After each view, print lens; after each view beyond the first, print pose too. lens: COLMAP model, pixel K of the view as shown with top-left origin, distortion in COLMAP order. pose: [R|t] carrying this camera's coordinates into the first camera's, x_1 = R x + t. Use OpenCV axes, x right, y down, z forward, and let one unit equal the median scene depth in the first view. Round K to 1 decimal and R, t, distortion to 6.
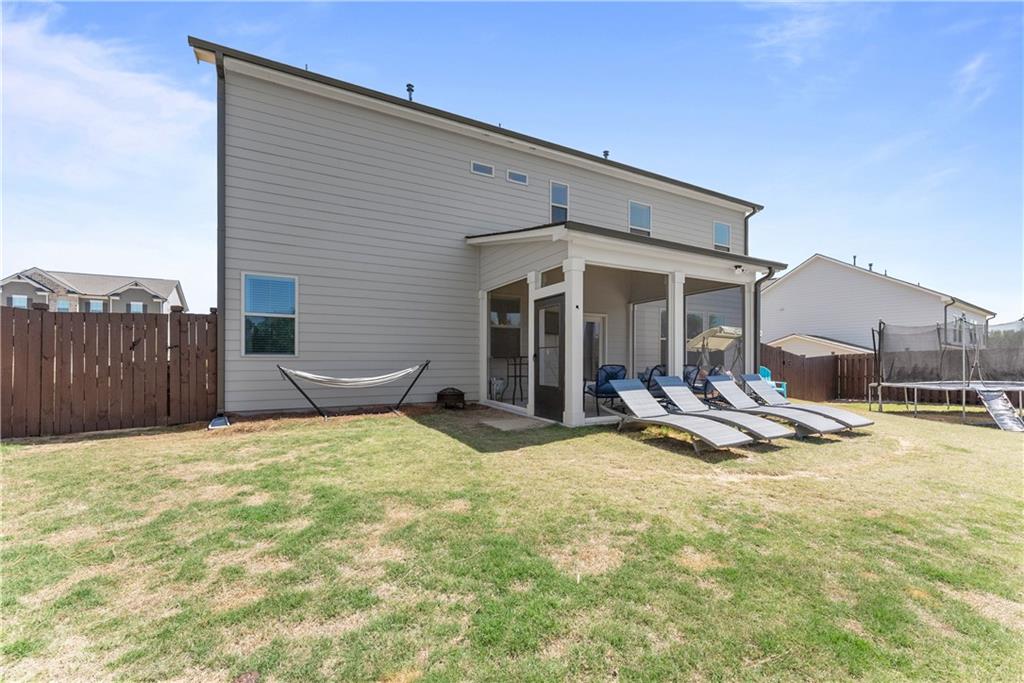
lens RADIAL K [[413.4, 0, 501.5], [0, 413.4, 359.7], [0, 0, 1]] dist [-0.003901, 0.000301]
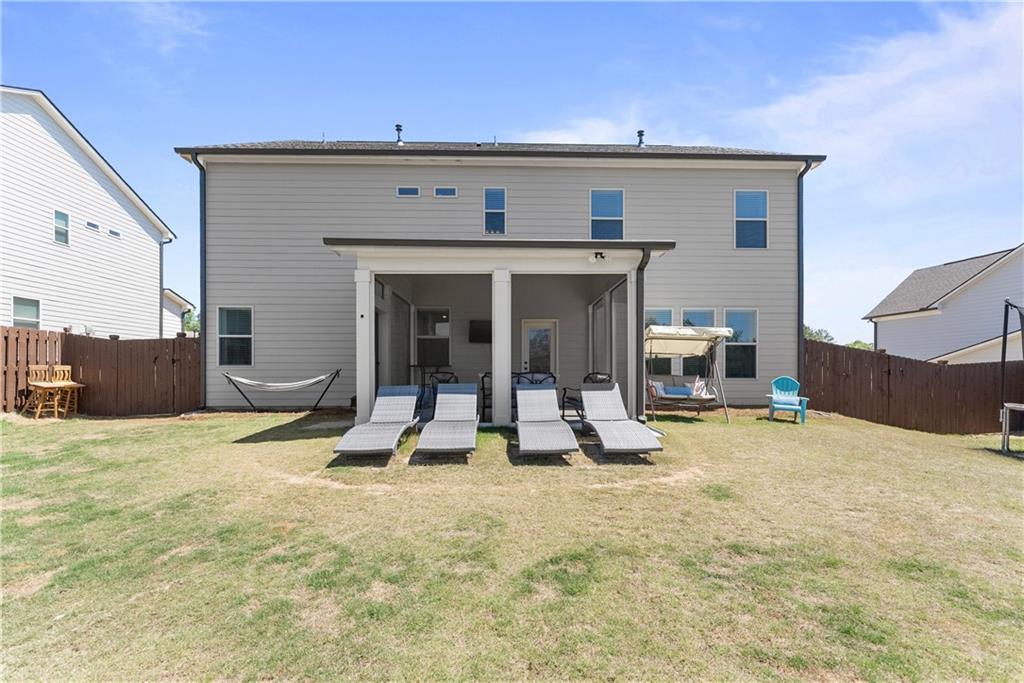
lens RADIAL K [[413.4, 0, 497.5], [0, 413.4, 373.0], [0, 0, 1]] dist [-0.003901, 0.000301]
pose [[0.895712, -0.002609, -0.444627, 0.786841], [0.003354, 0.999994, 0.000889, 0.013794], [0.444622, -0.002288, 0.895715, 0.169697]]
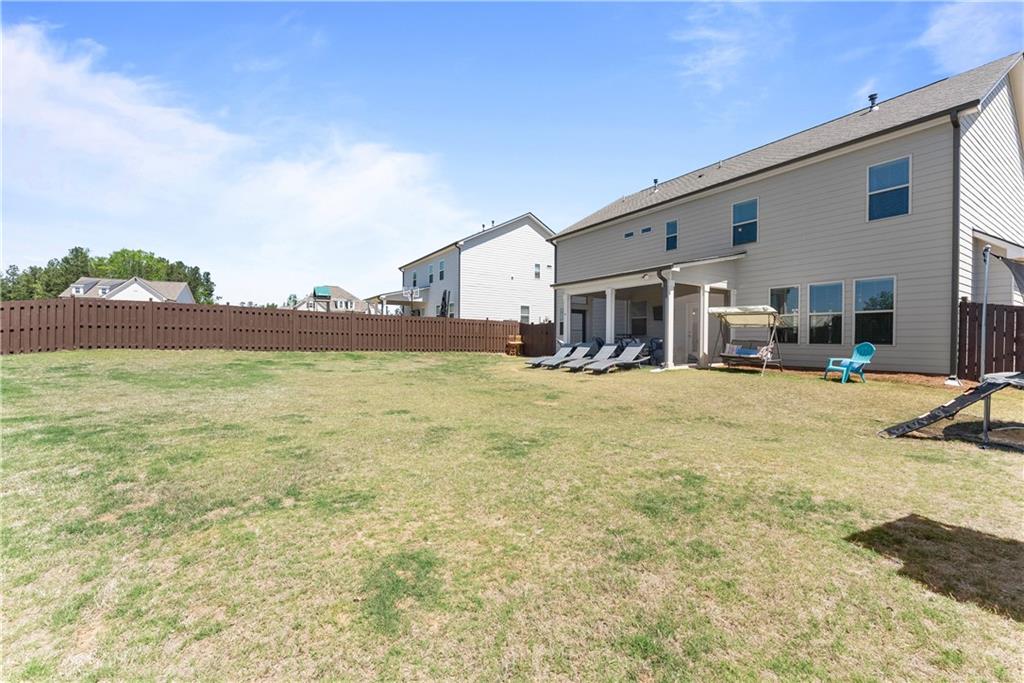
lens RADIAL K [[413.4, 0, 511.9], [0, 413.4, 341.5], [0, 0, 1]] dist [-0.003901, 0.000301]
pose [[0.086781, 0.001460, -0.996226, 2.194134], [-0.007094, 0.999974, 0.000848, 0.032255], [0.996202, 0.006994, 0.086790, 0.377767]]
